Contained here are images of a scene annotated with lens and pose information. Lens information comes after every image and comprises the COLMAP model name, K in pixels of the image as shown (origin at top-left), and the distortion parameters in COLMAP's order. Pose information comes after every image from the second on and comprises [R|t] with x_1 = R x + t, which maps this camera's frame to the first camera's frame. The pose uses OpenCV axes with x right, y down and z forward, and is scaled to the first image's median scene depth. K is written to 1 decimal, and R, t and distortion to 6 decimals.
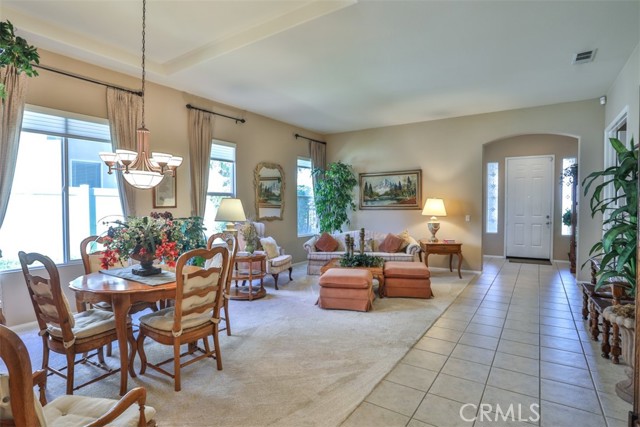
lens RADIAL K [[329.8, 0, 318.6], [0, 329.8, 211.3], [0, 0, 1]] dist [-0.068049, 0.030643]
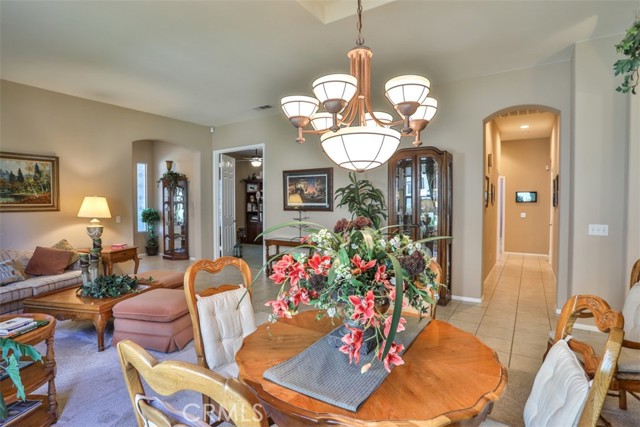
lens RADIAL K [[329.8, 0, 317.6], [0, 329.8, 211.3], [0, 0, 1]] dist [-0.068049, 0.030643]
pose [[-0.002373, -0.018951, 0.999818, -0.435321], [0.016603, 0.999682, 0.018988, -0.008814], [-0.999859, 0.016645, -0.002058, 0.435508]]
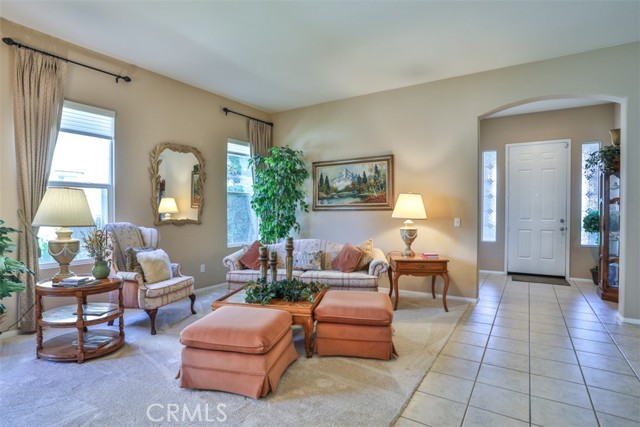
lens RADIAL K [[329.8, 0, 315.4], [0, 329.8, 212.5], [0, 0, 1]] dist [-0.068049, 0.030643]
pose [[0.999900, 0.002570, 0.013915, 0.139710], [-0.002428, 0.999945, -0.010194, 0.007969], [-0.013940, 0.010159, 0.999851, 0.295935]]
